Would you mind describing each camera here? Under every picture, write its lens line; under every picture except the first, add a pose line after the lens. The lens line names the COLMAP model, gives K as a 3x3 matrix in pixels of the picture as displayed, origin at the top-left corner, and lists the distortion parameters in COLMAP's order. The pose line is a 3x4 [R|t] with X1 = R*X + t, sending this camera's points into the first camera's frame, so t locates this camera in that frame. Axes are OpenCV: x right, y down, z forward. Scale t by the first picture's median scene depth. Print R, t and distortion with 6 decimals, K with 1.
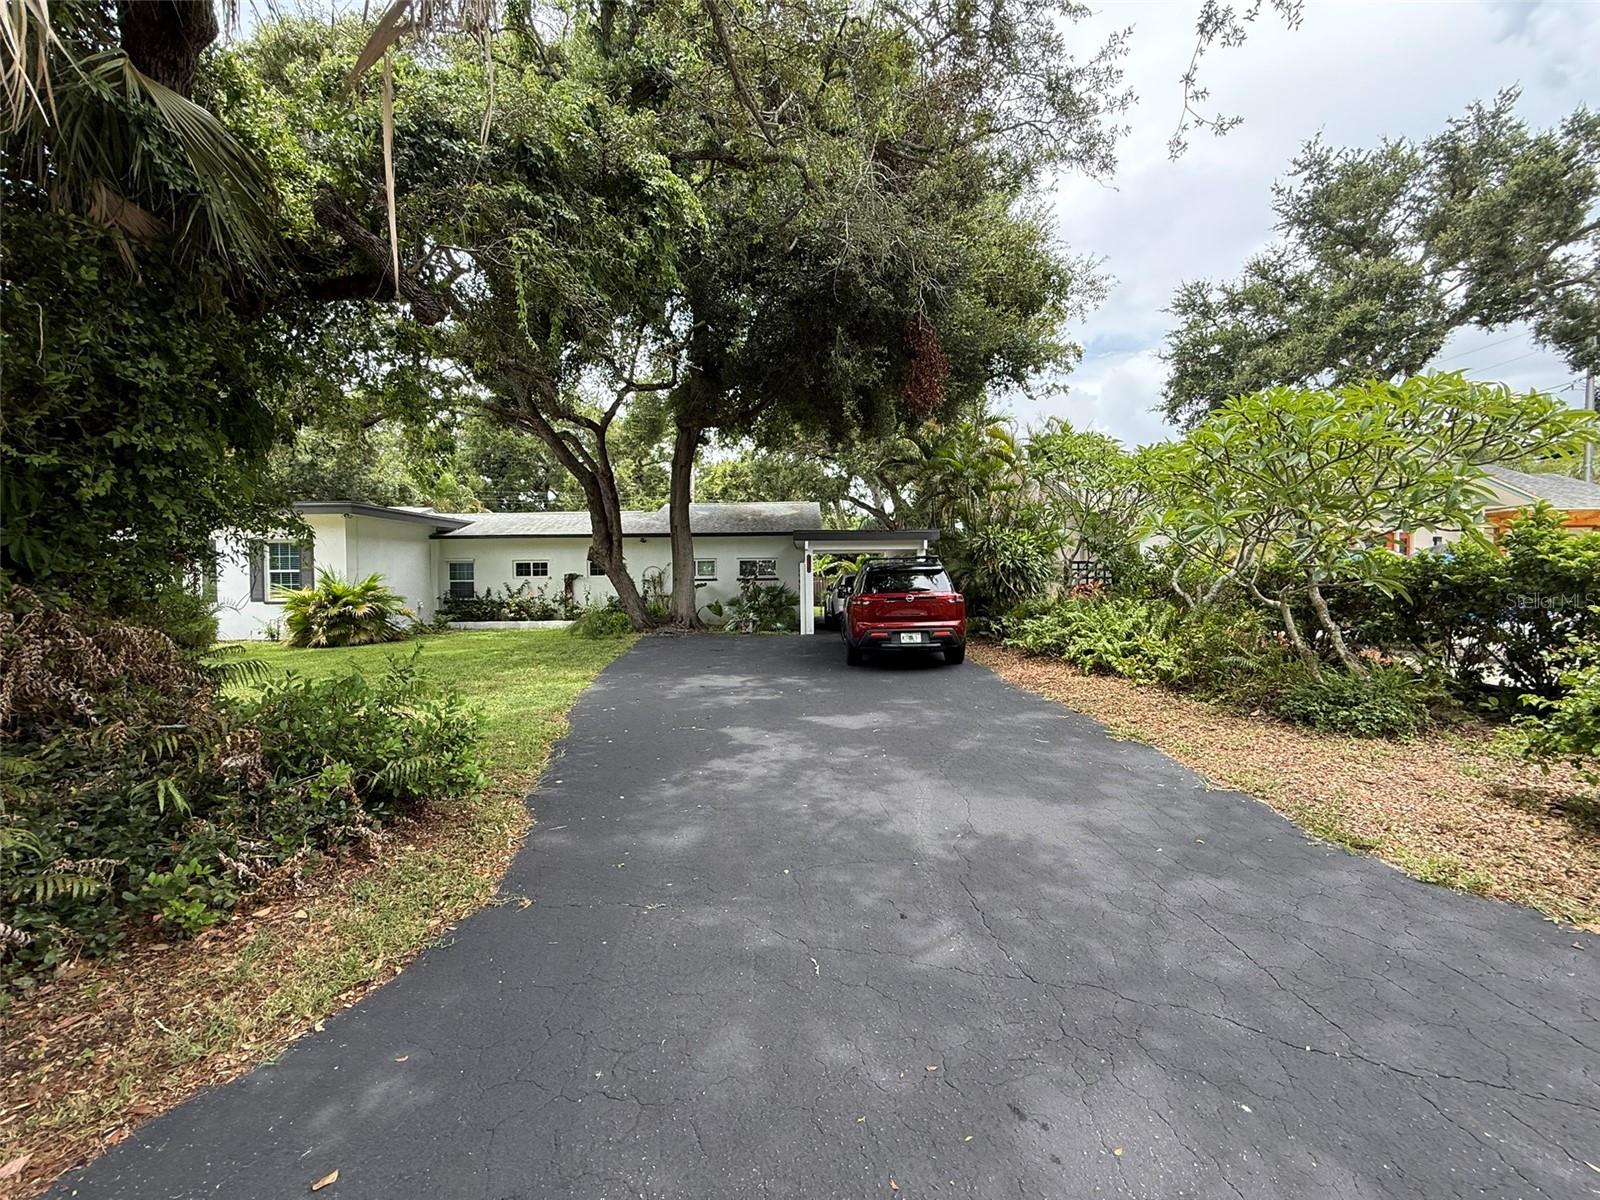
lens RADIAL K [[635.0, 0, 798.4], [0, 635.0, 600.9], [0, 0, 1]] dist [-0.001517, 0.000332]
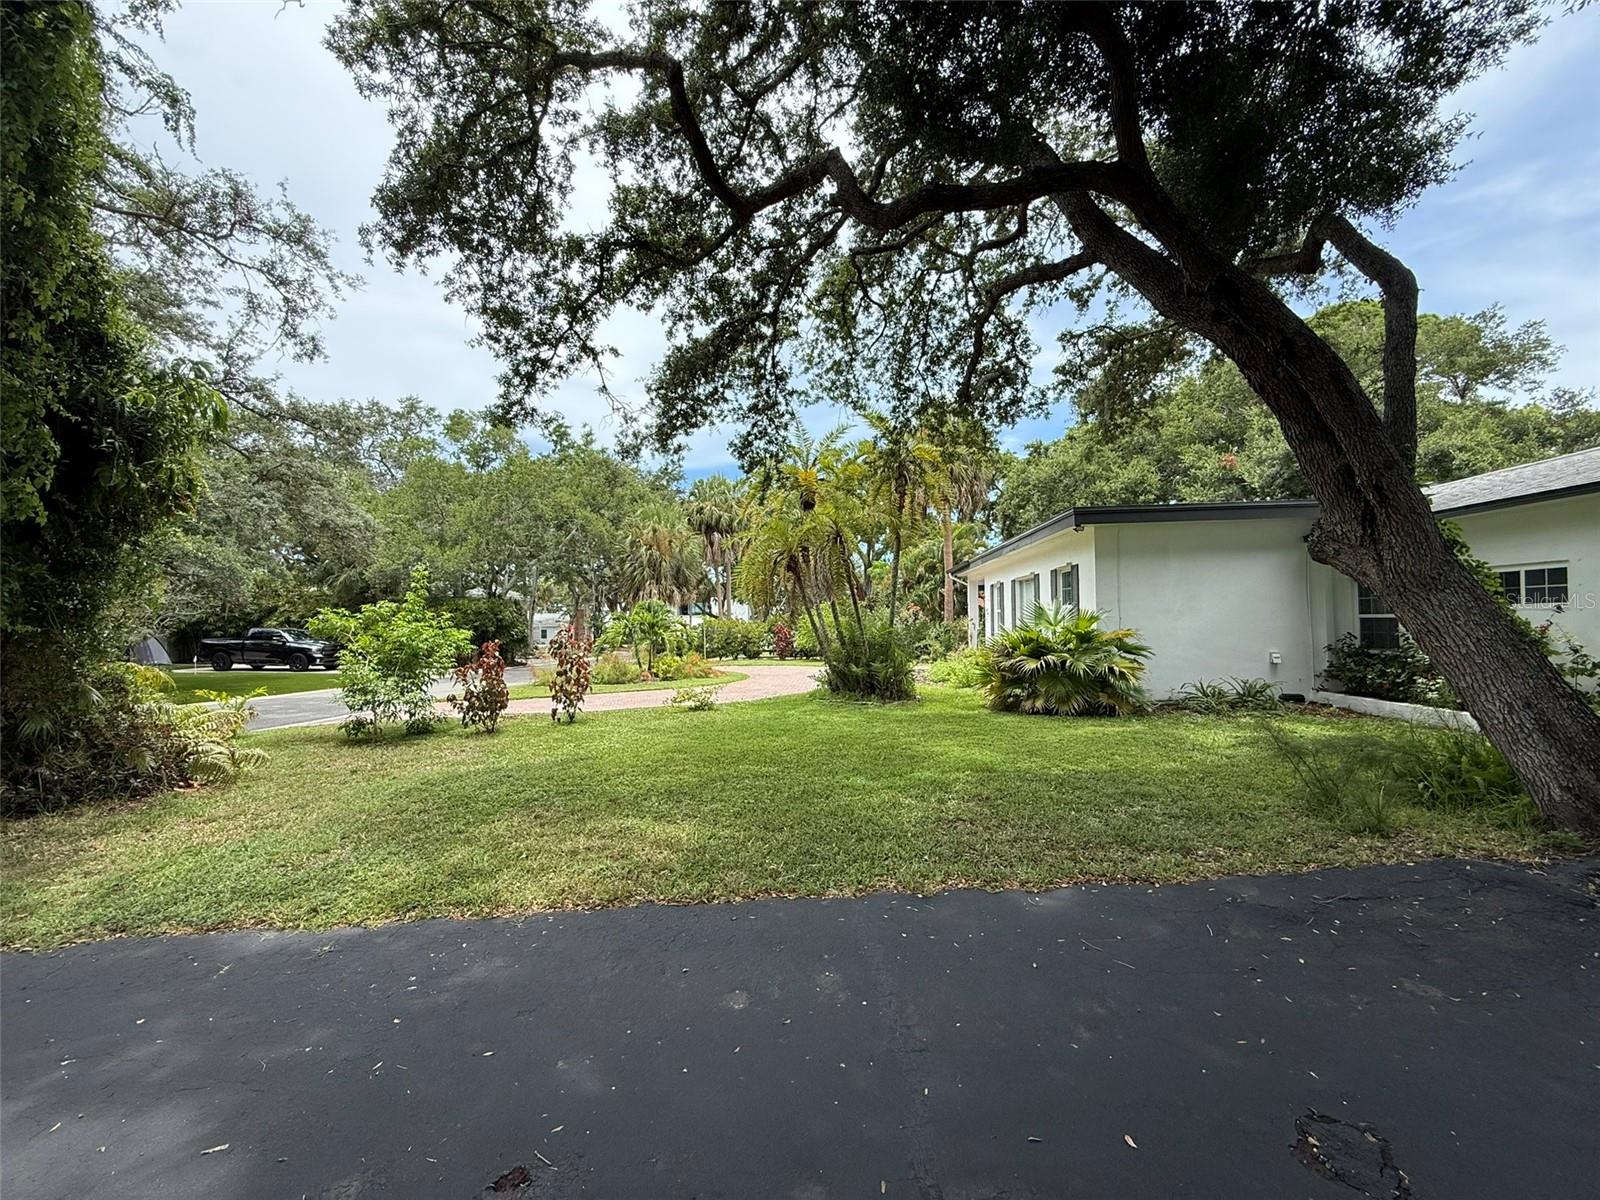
lens RADIAL K [[635.0, 0, 793.7], [0, 635.0, 598.3], [0, 0, 1]] dist [-0.001517, 0.000332]
pose [[-0.071830, -0.027621, -0.997034, 0.014187], [-0.016180, 0.999517, -0.026524, -0.025132], [0.997286, 0.014227, -0.072242, 0.586038]]
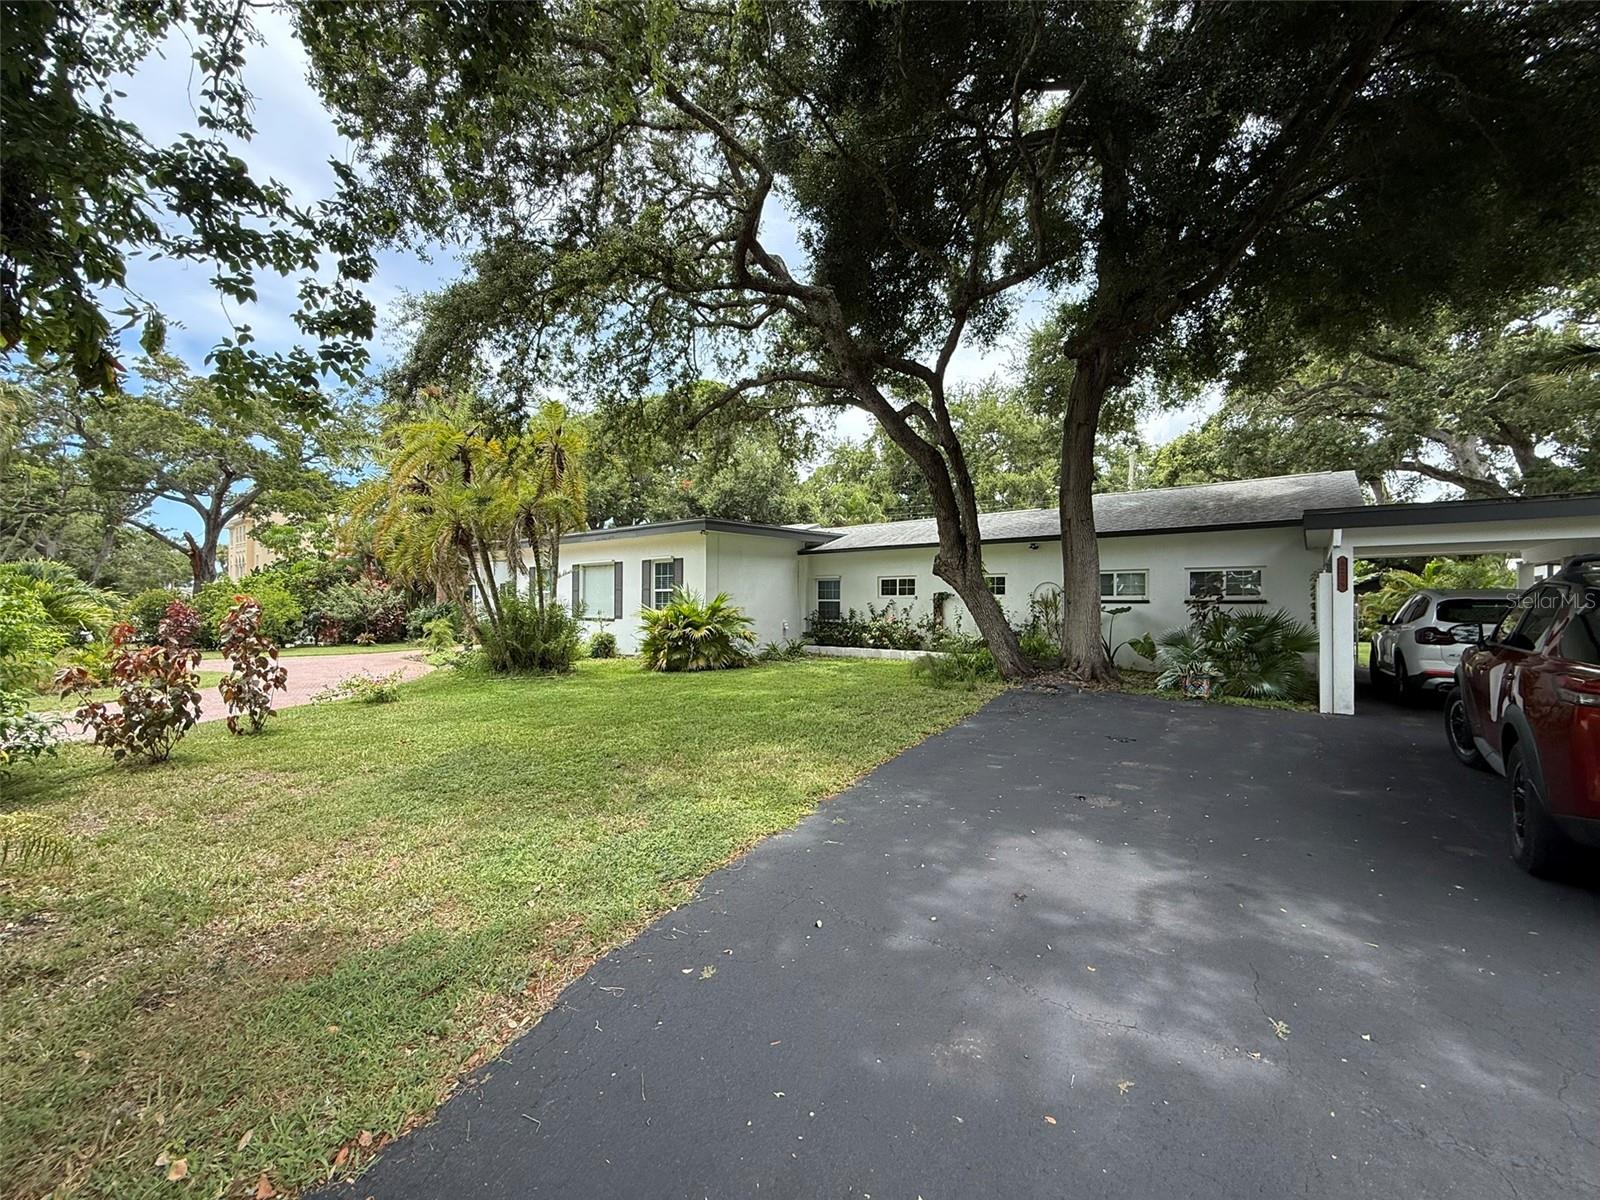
lens RADIAL K [[635.0, 0, 793.2], [0, 635.0, 597.1], [0, 0, 1]] dist [-0.001517, 0.000332]
pose [[0.783023, 0.005021, -0.621972, -0.009559], [-0.024587, 0.999436, -0.022885, -0.014630], [0.621506, 0.033212, 0.782705, 0.270883]]
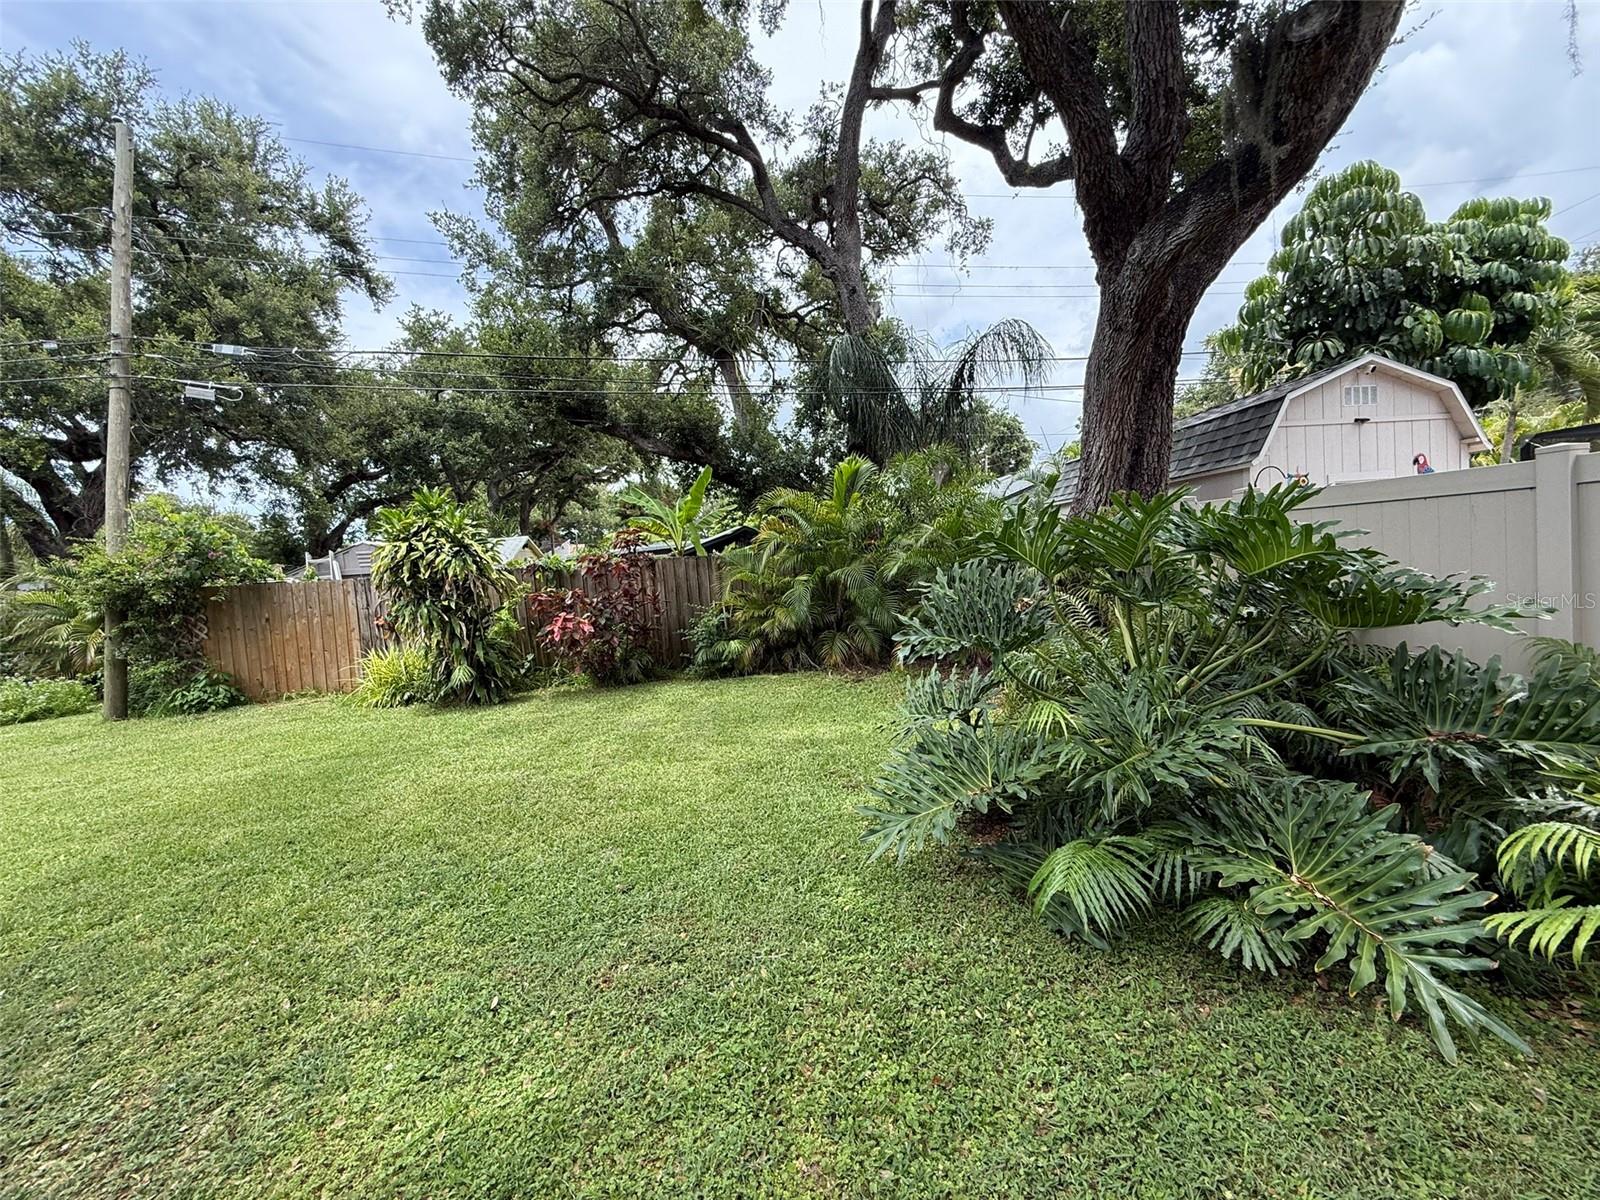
lens RADIAL K [[635.0, 0, 792.8], [0, 635.0, 599.1], [0, 0, 1]] dist [-0.001517, 0.000332]
pose [[0.984552, -0.065885, 0.162225, 0.063272], [0.062294, 0.997689, 0.027129, -0.047798], [-0.163638, -0.016604, 0.986381, 1.435456]]
